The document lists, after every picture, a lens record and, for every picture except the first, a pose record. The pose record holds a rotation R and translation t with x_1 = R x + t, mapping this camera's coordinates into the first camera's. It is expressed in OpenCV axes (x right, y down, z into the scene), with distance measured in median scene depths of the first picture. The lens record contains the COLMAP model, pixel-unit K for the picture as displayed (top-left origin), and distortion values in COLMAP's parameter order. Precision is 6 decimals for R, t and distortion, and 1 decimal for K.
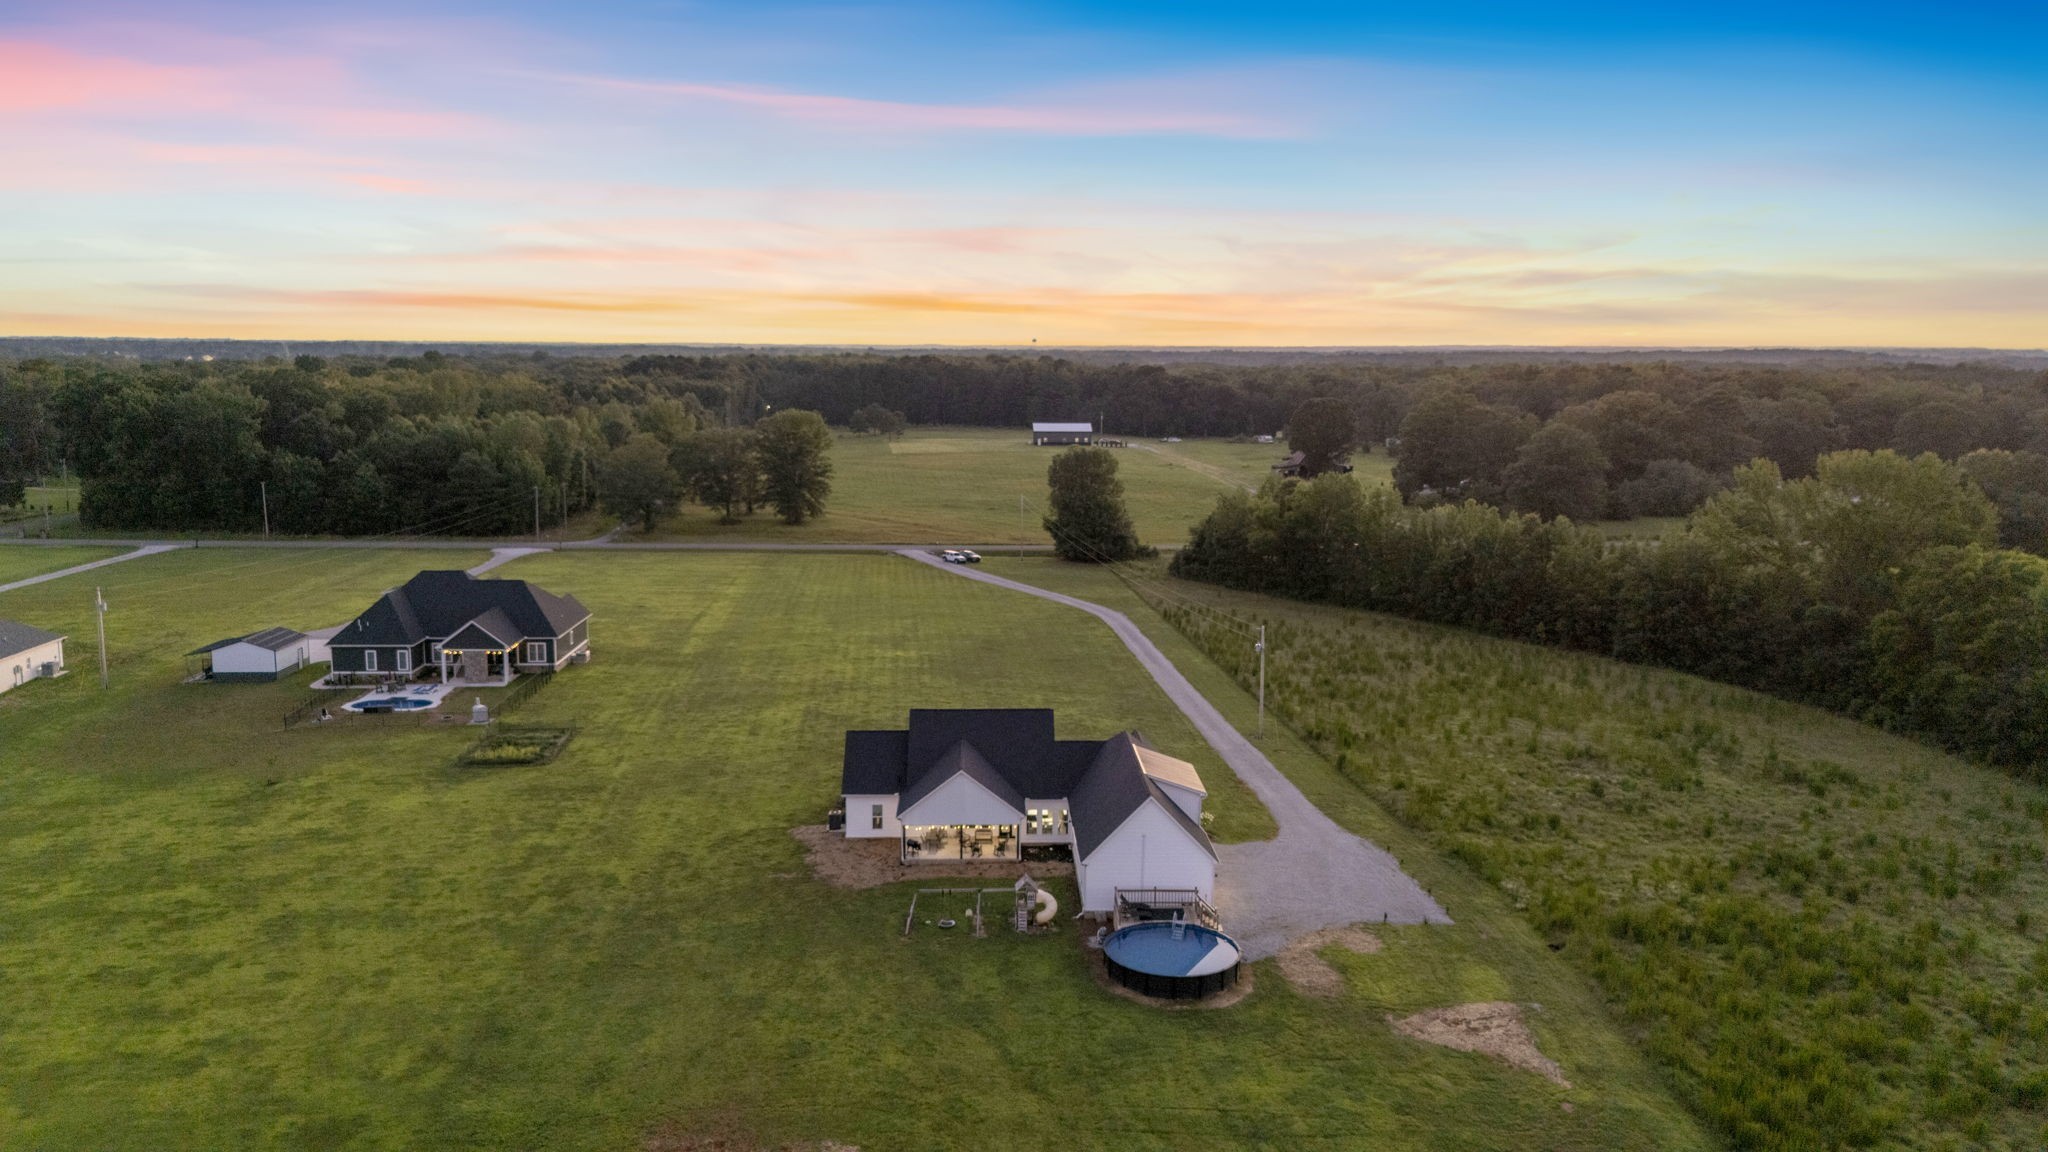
lens RADIAL K [[1508.8, 0, 1019.0], [0, 1508.8, 575.5], [0, 0, 1]] dist [0.047797, -0.029650]
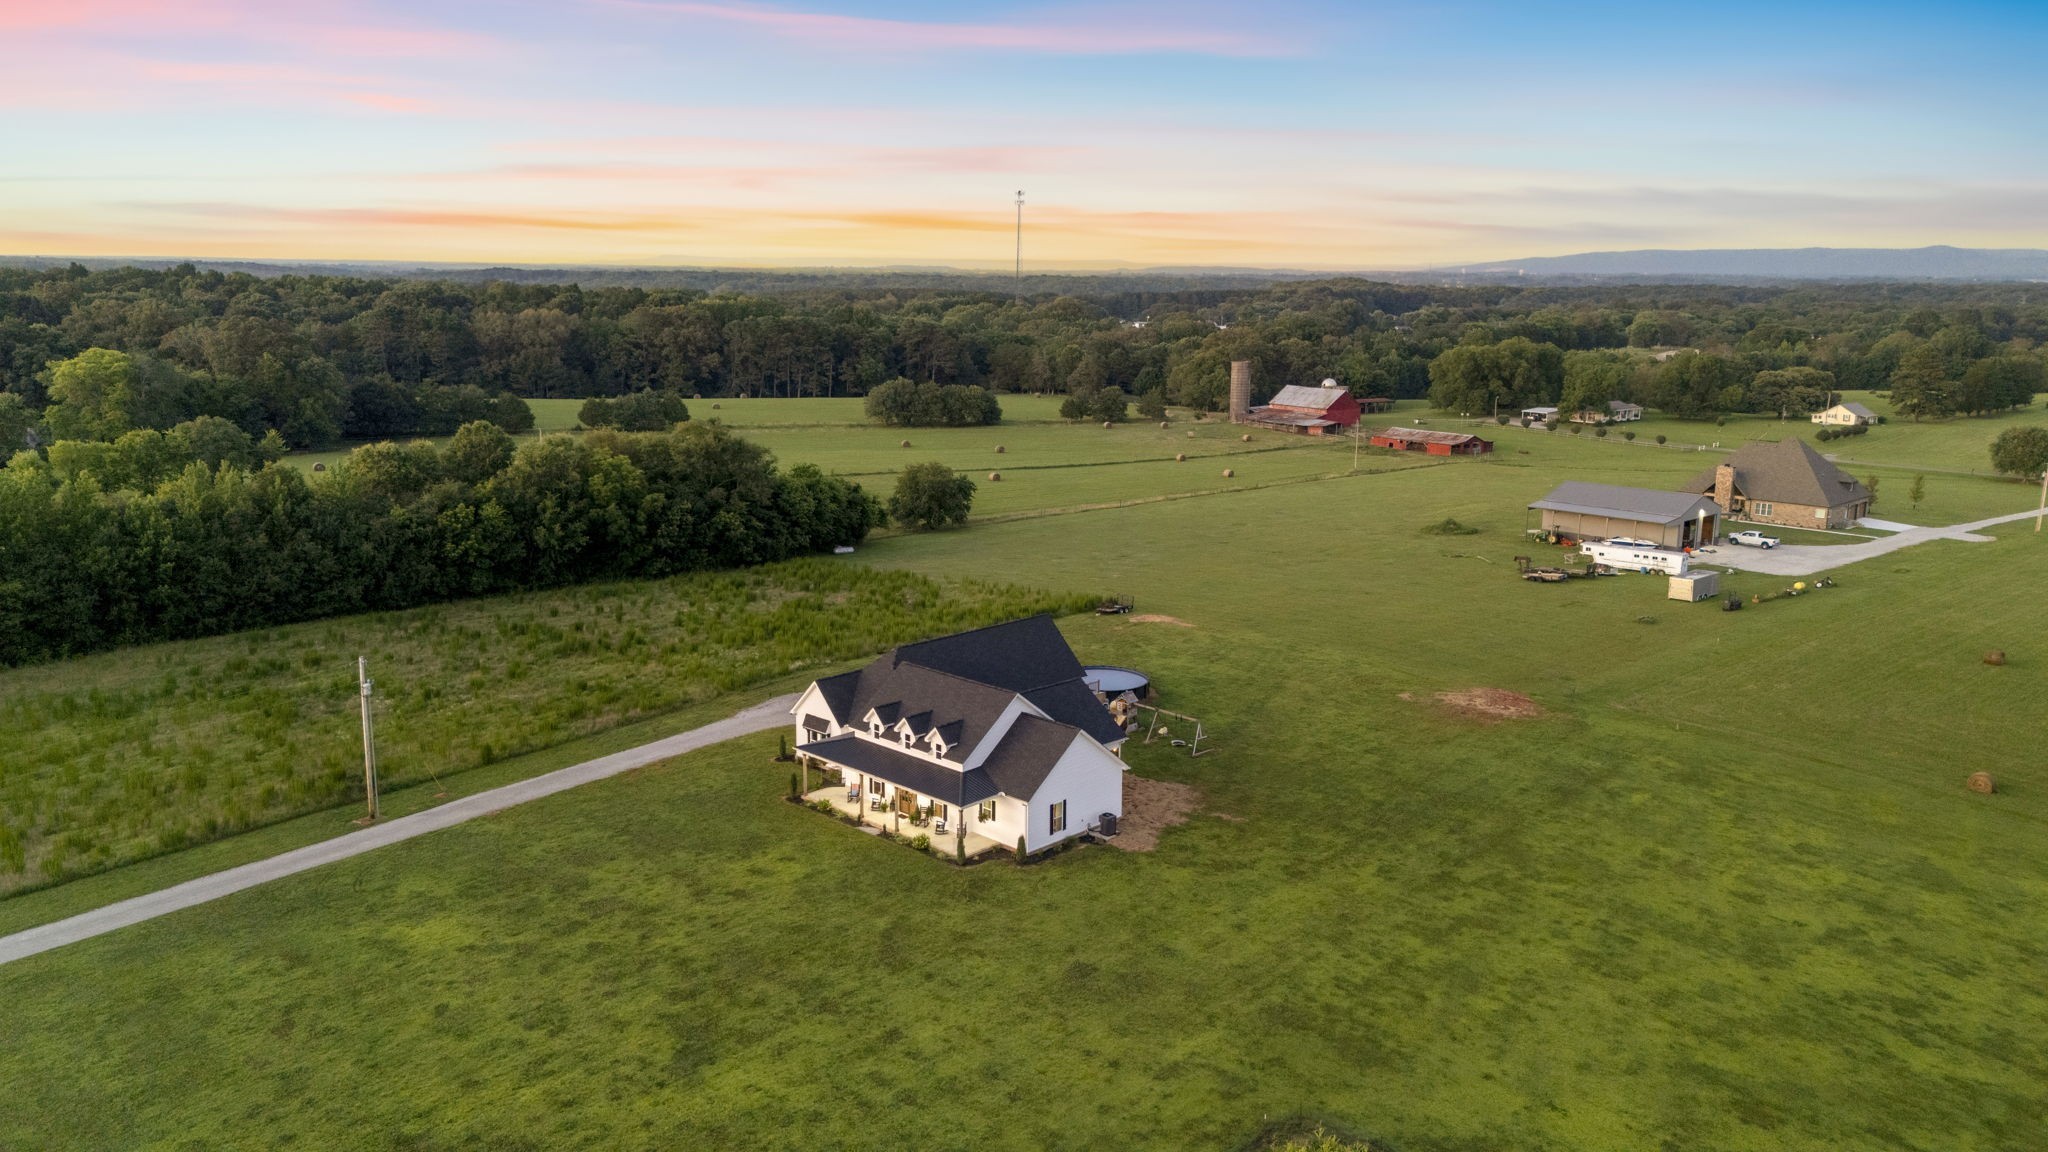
lens RADIAL K [[1508.8, 0, 1025.2], [0, 1508.8, 577.4], [0, 0, 1]] dist [0.047797, -0.029650]
pose [[-0.701340, -0.157146, 0.695290, -0.703396], [0.093172, 0.946820, 0.307978, -0.247280], [-0.706712, 0.280779, -0.649401, 1.664465]]
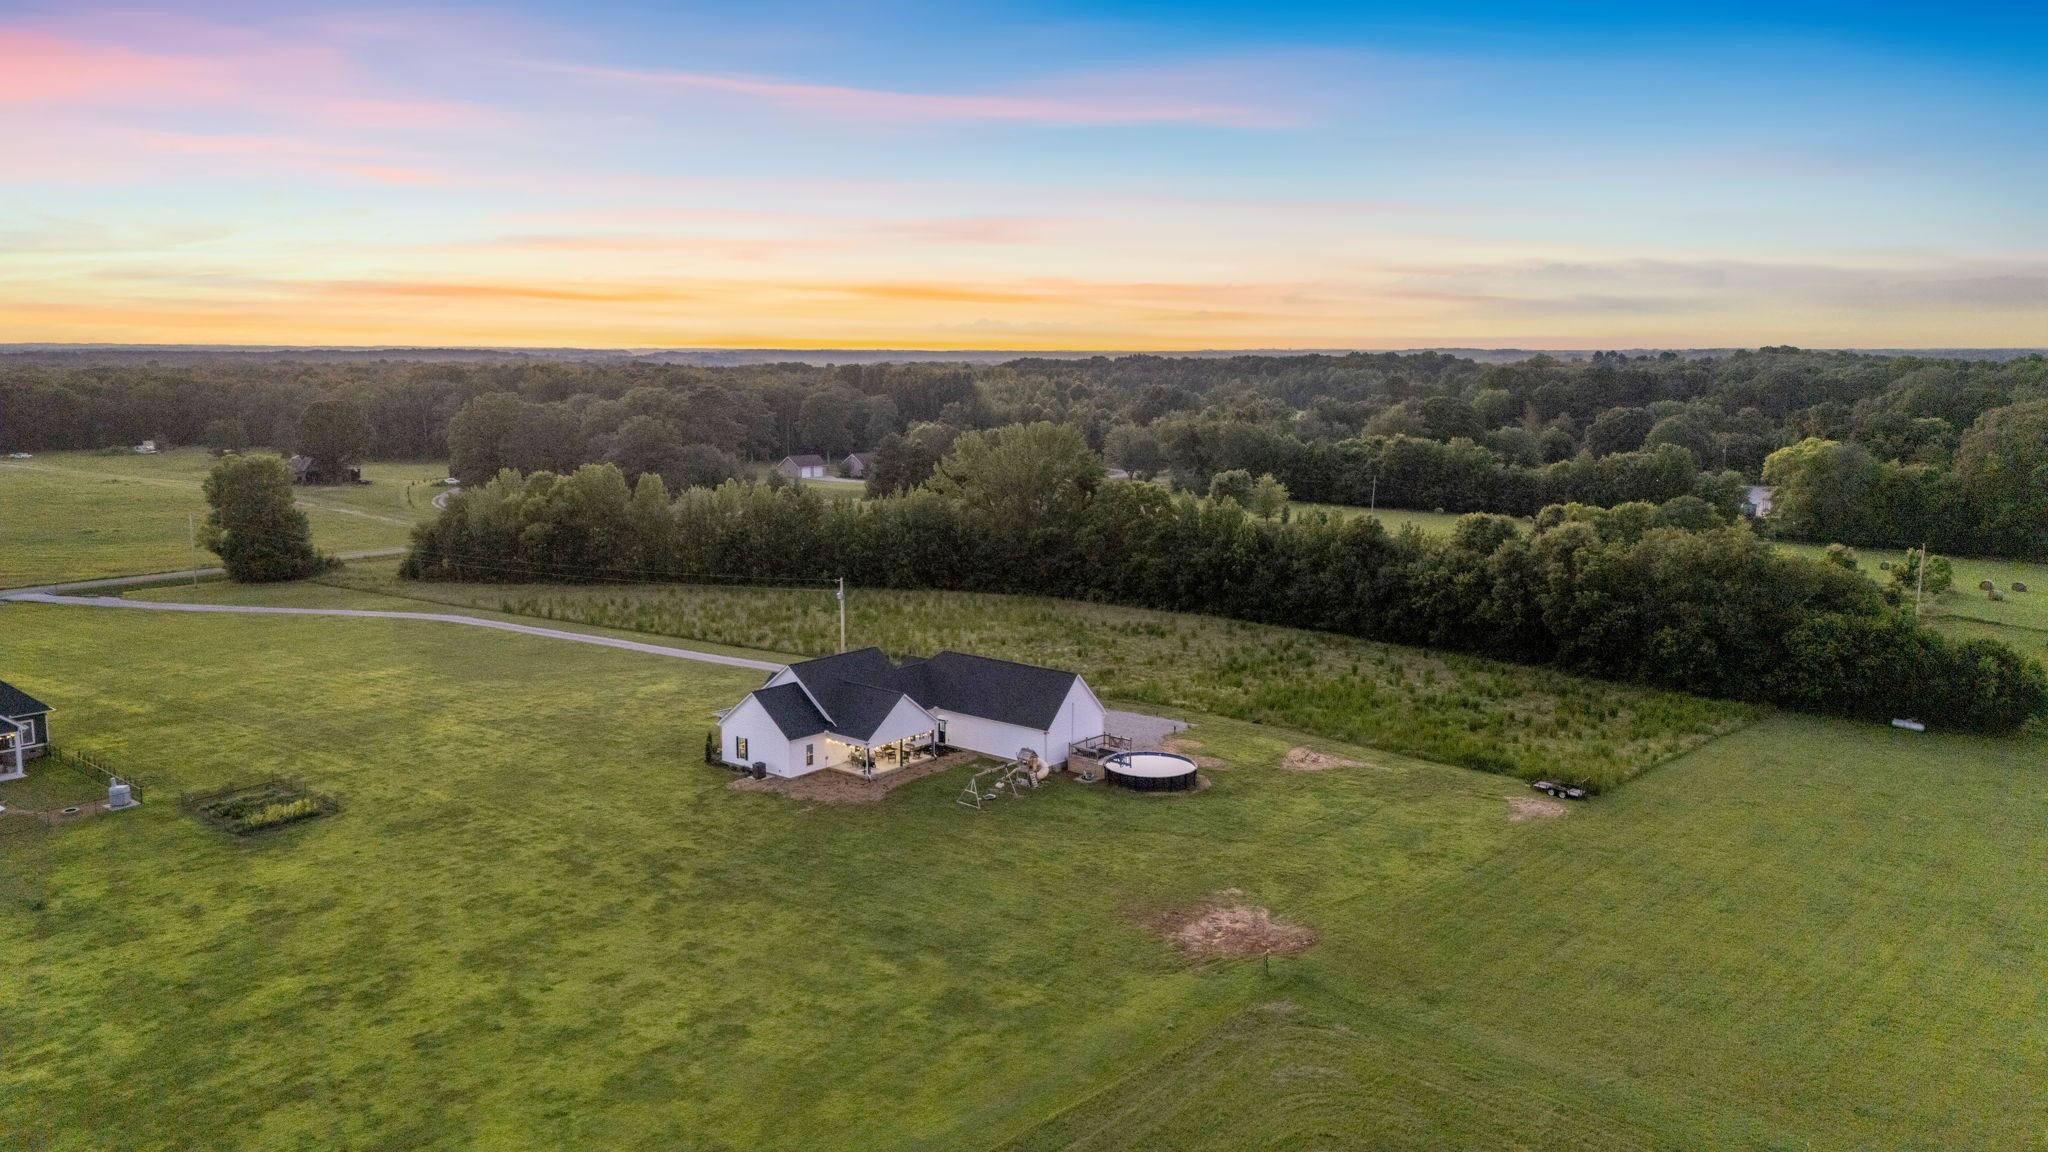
lens RADIAL K [[1508.8, 0, 1026.2], [0, 1508.8, 578.2], [0, 0, 1]] dist [0.047797, -0.029650]
pose [[0.660537, -0.118253, 0.741422, -0.881169], [0.116391, 0.991708, 0.054478, -0.020443], [-0.741717, 0.050310, 0.668823, 0.094240]]
